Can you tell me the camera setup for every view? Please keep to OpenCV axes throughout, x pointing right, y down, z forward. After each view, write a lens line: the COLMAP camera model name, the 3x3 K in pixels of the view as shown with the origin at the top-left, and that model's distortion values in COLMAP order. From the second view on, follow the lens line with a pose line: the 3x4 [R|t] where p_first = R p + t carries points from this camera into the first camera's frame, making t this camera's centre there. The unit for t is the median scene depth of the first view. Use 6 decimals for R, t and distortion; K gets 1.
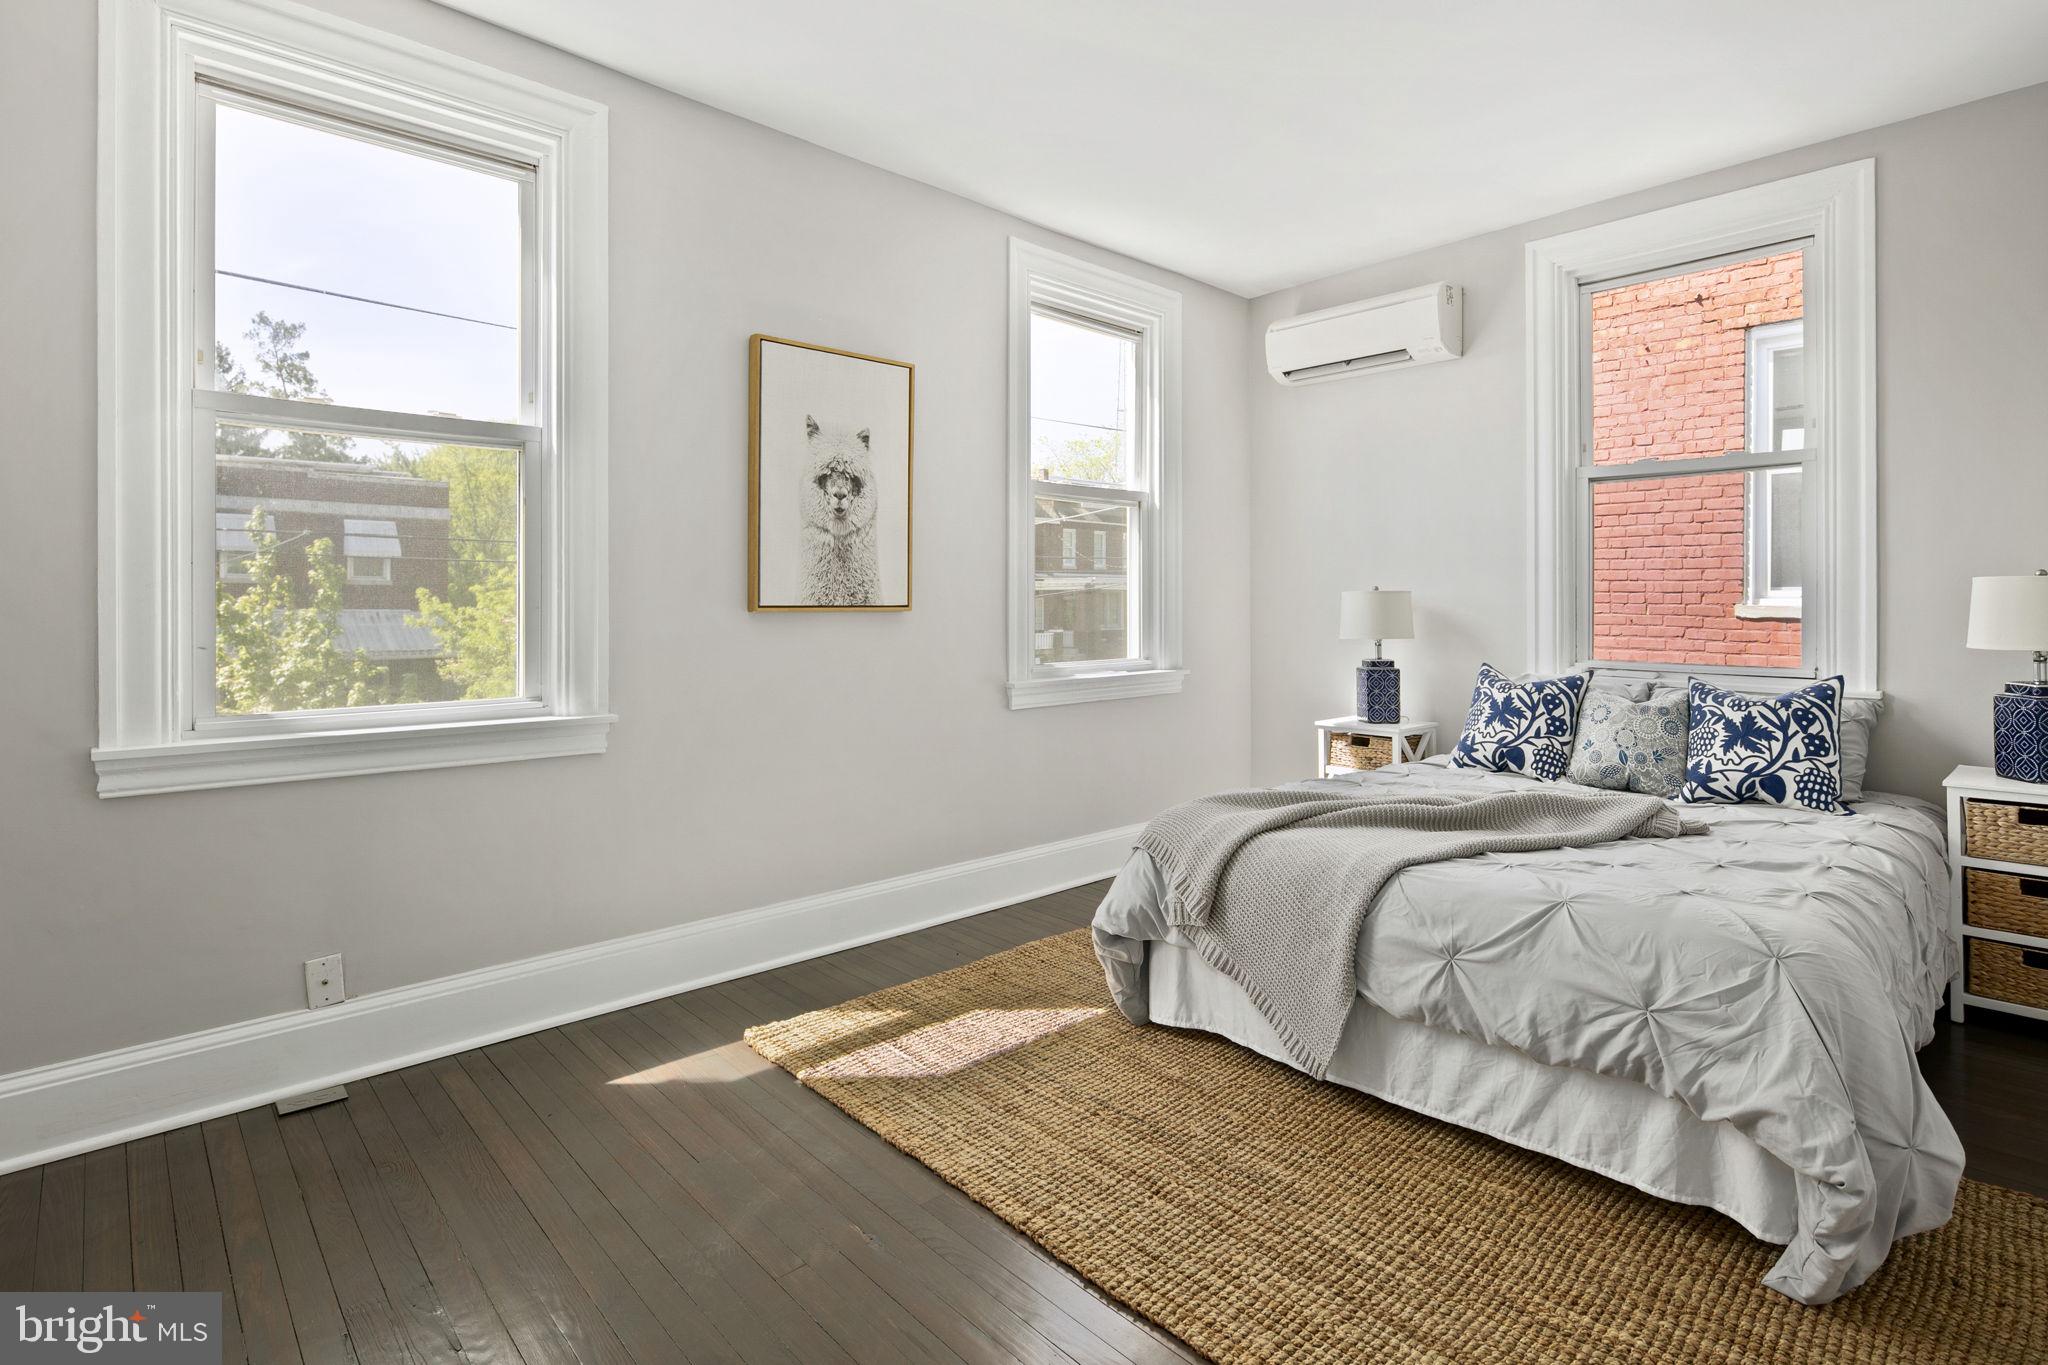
lens RADIAL K [[991.3, 0, 1017.1], [0, 991.3, 603.5], [0, 0, 1]] dist [0.001413, -0.009462]
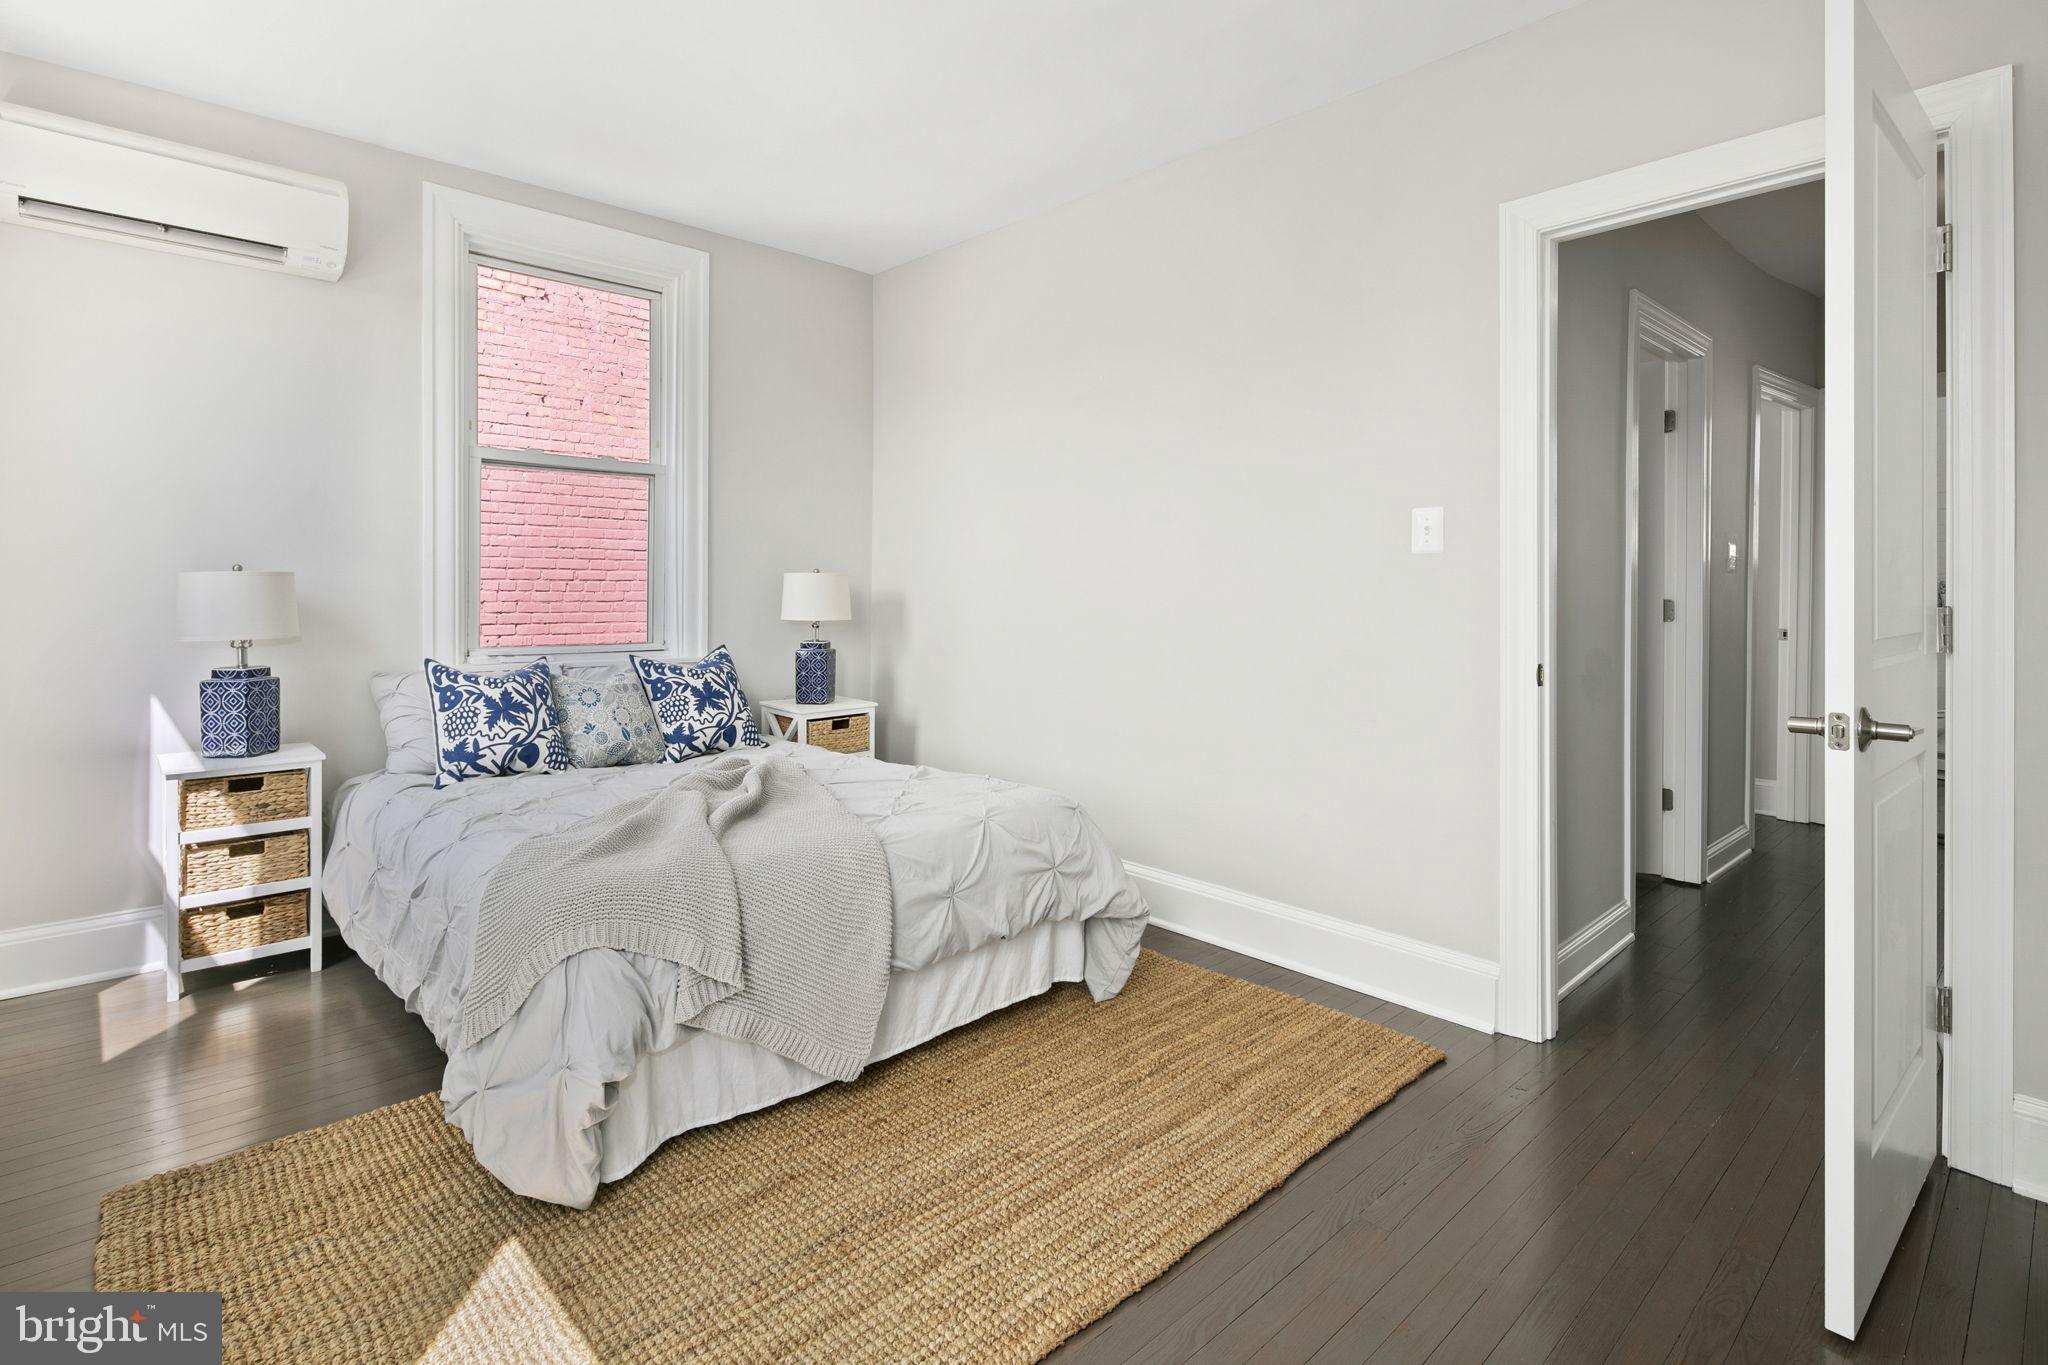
lens RADIAL K [[1008.2, 0, 1013.7], [0, 1008.2, 593.2], [0, 0, 1]] dist [-0.000590, -0.002675]
pose [[-0.010743, -0.008161, 0.999909, -0.511684], [-0.006964, 0.999943, 0.008086, -0.009164], [-0.999918, -0.006876, -0.010799, 0.627123]]
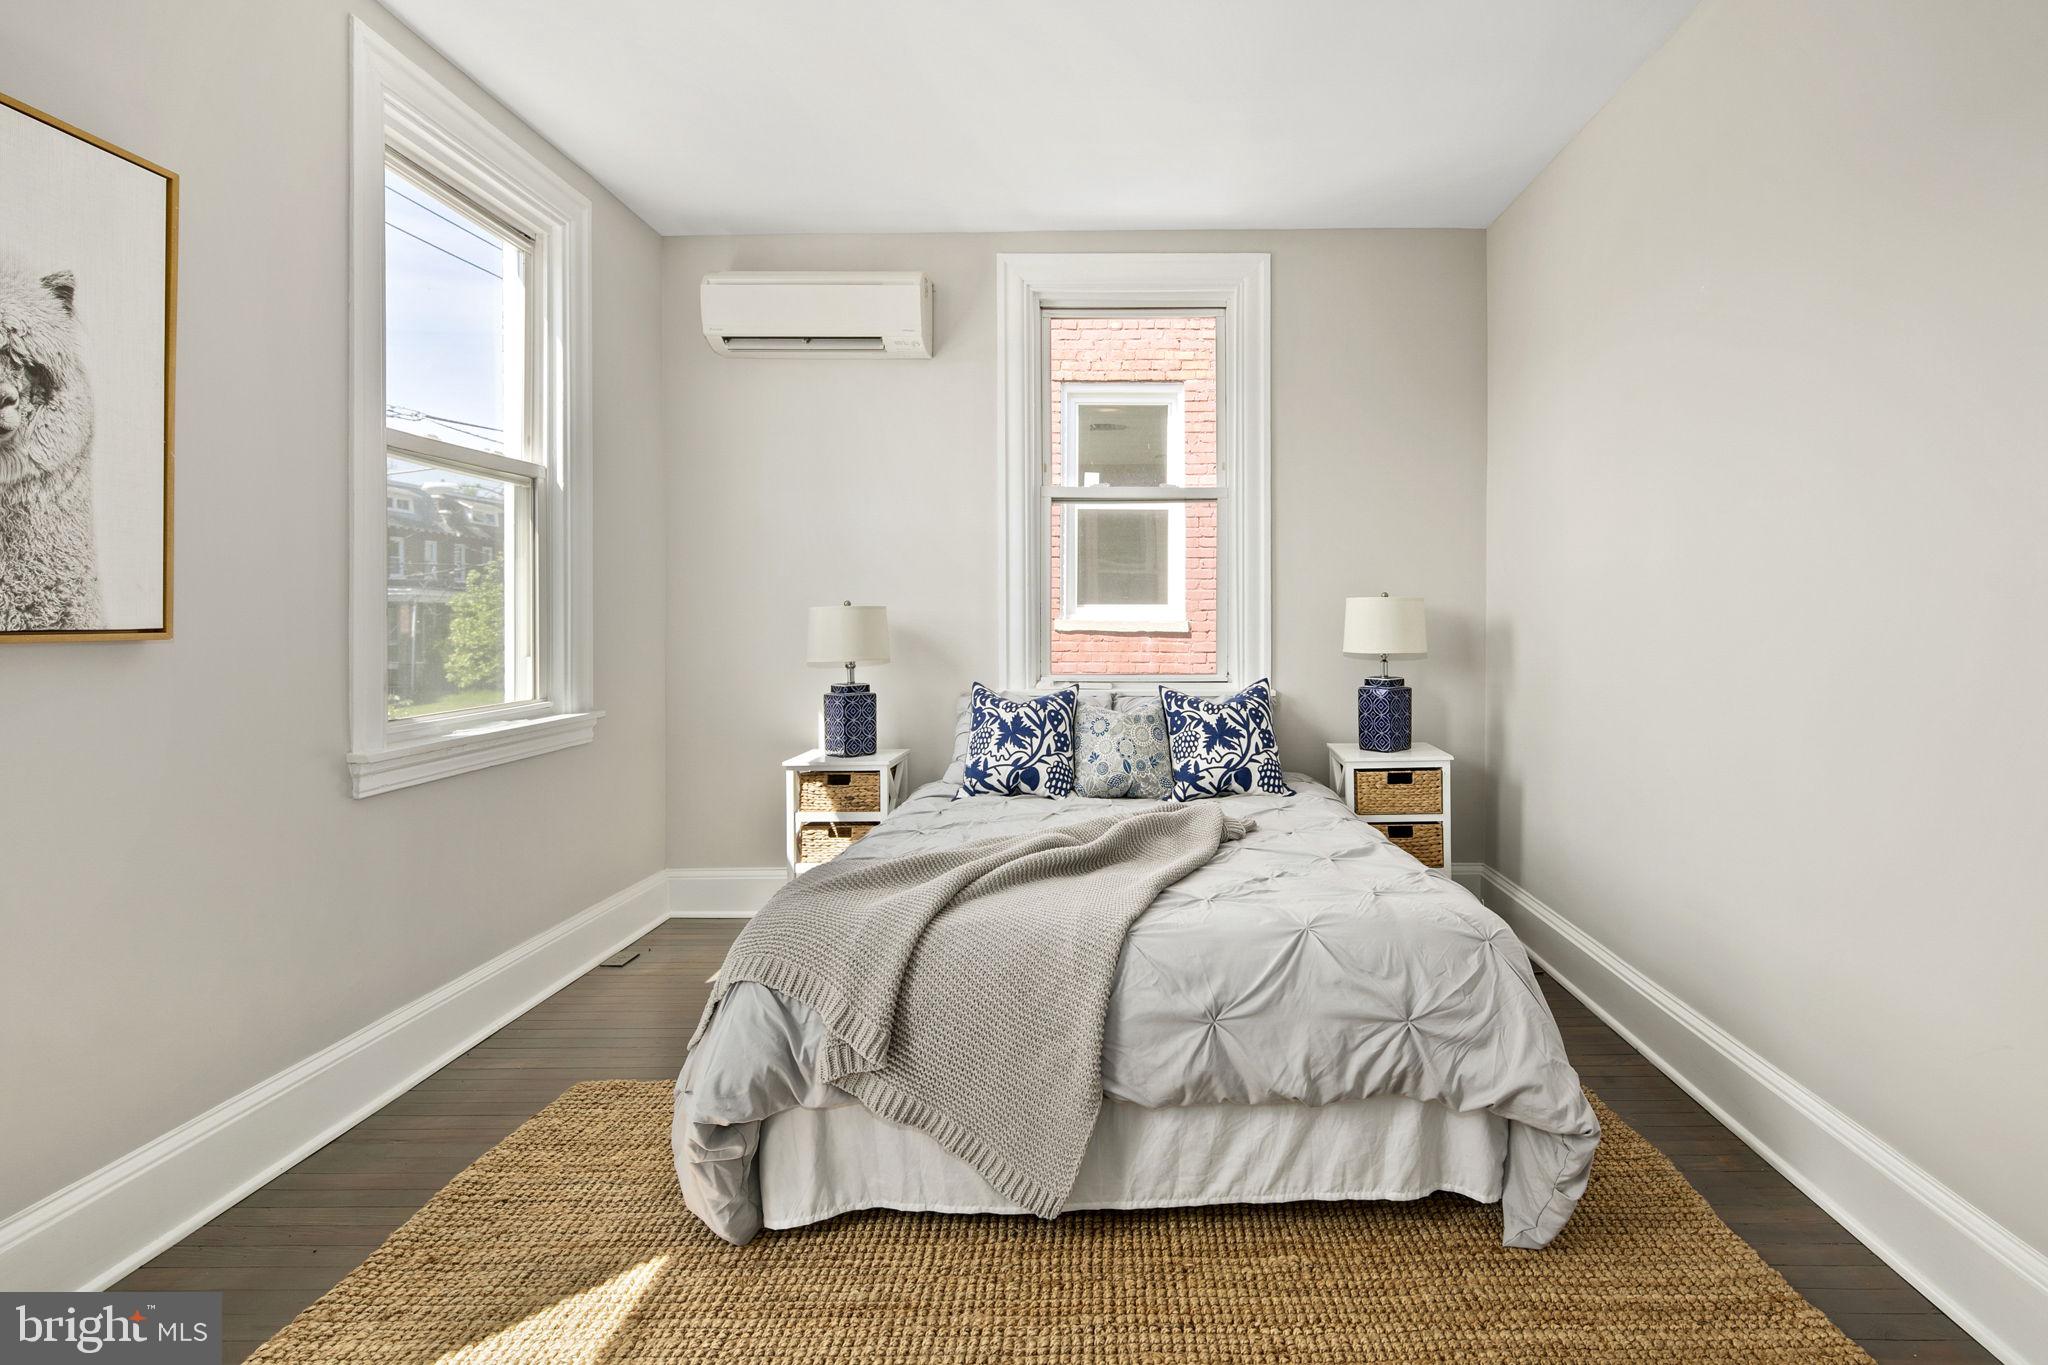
lens RADIAL K [[1011.3, 0, 1122.6], [0, 1011.3, 618.2], [0, 0, 1]] dist [0.004774, -0.000679]
pose [[0.675404, -0.004020, 0.737437, -0.187814], [0.005078, 0.999987, 0.000800, -0.001793], [-0.737430, 0.003205, 0.675416, 0.298339]]
